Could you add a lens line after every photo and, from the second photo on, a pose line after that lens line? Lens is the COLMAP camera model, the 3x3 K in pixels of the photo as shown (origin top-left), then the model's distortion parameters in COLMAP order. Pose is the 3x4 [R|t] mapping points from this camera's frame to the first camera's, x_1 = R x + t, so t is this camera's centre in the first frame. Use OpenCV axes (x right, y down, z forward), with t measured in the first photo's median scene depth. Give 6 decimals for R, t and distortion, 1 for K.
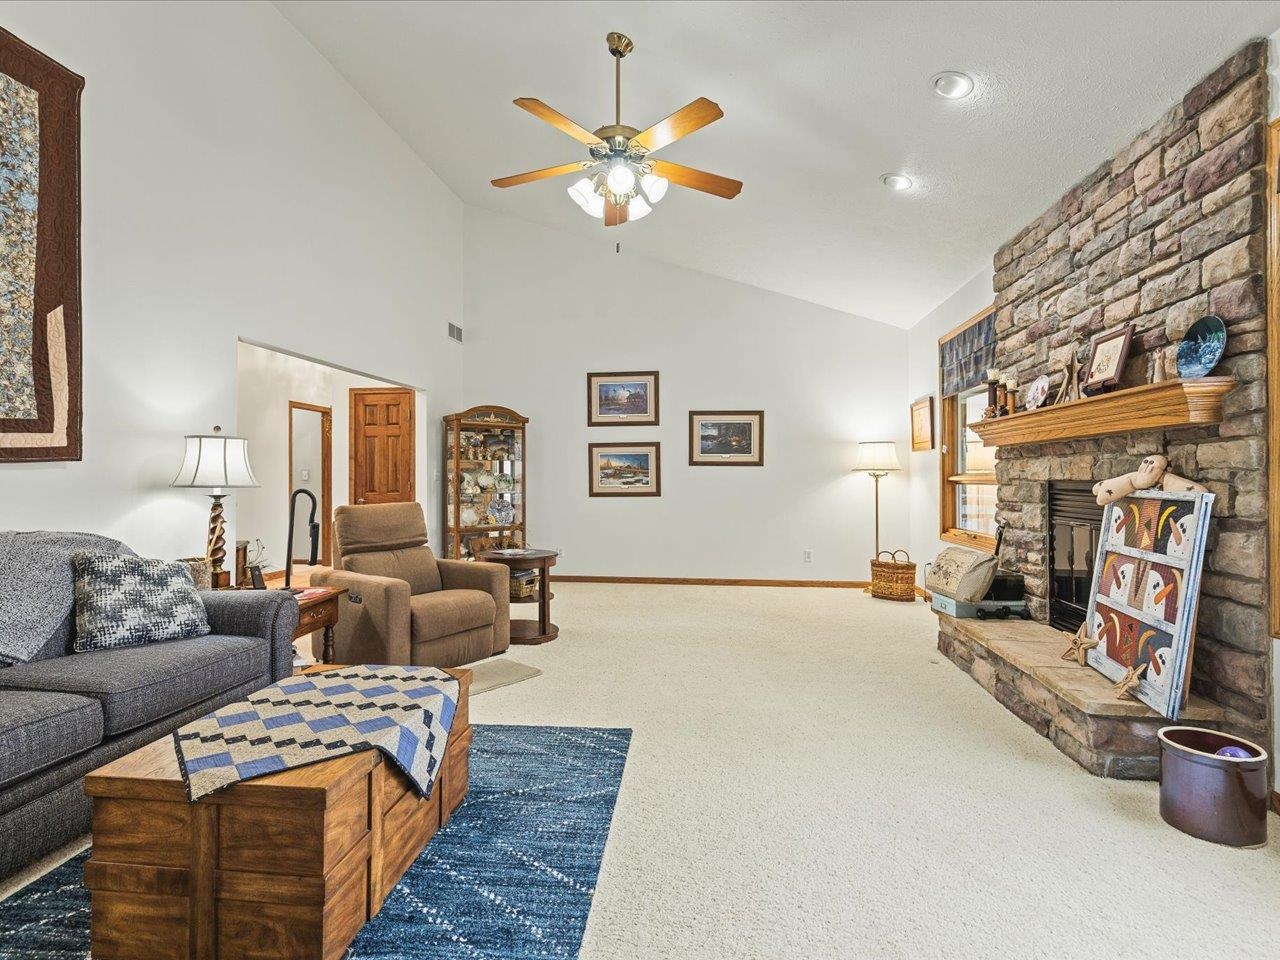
lens RADIAL K [[654.4, 0, 634.8], [0, 654.4, 474.9], [0, 0, 1]] dist [0.010418, -0.002378]
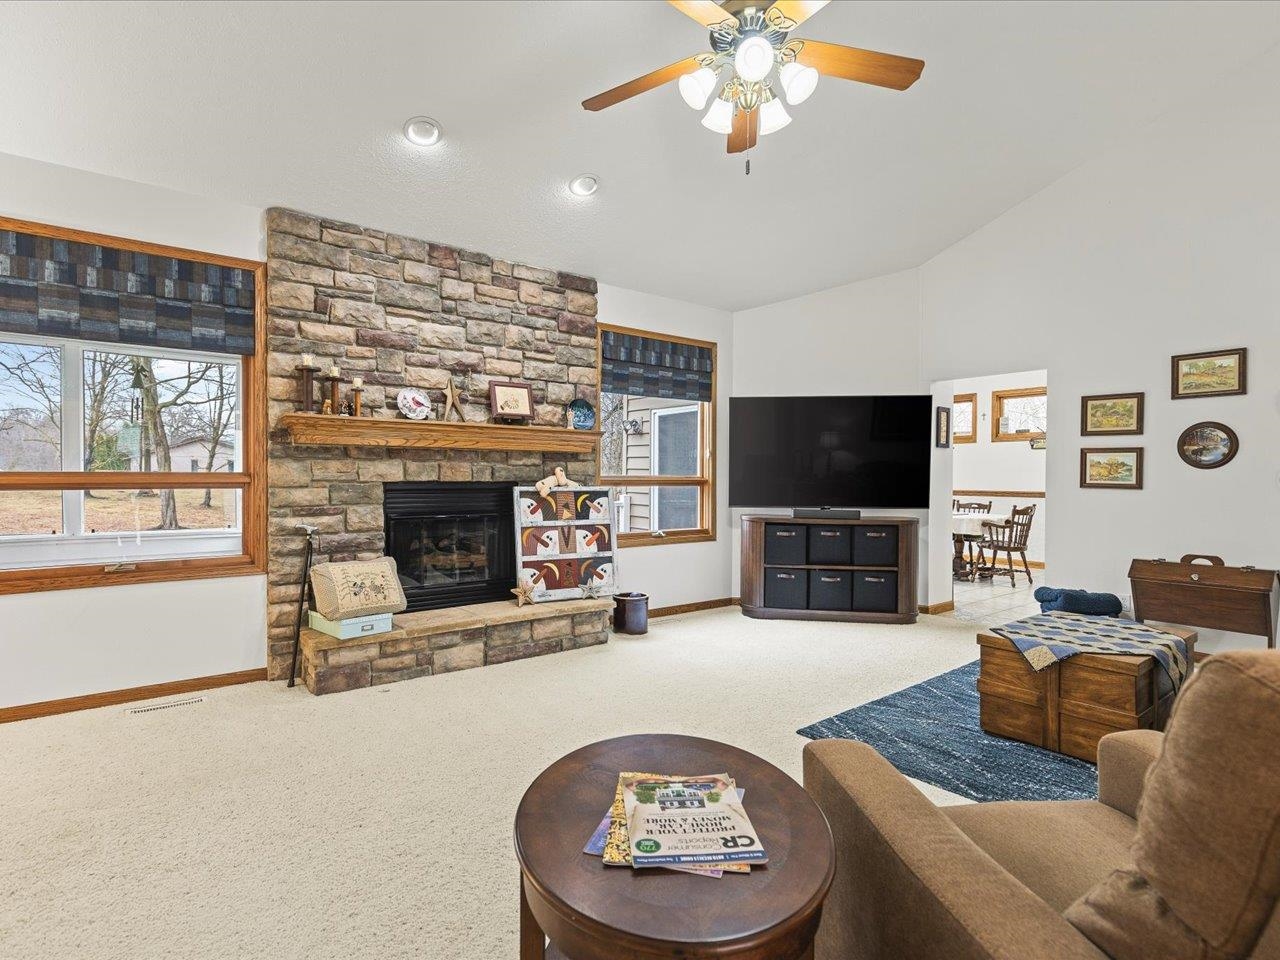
lens RADIAL K [[654.4, 0, 637.0], [0, 654.4, 479.3], [0, 0, 1]] dist [0.010418, -0.002378]
pose [[-0.707316, -0.003247, 0.706890, -0.590688], [-0.006432, 0.999978, -0.001842, 0.005691], [-0.706869, -0.005849, -0.707321, 2.060468]]
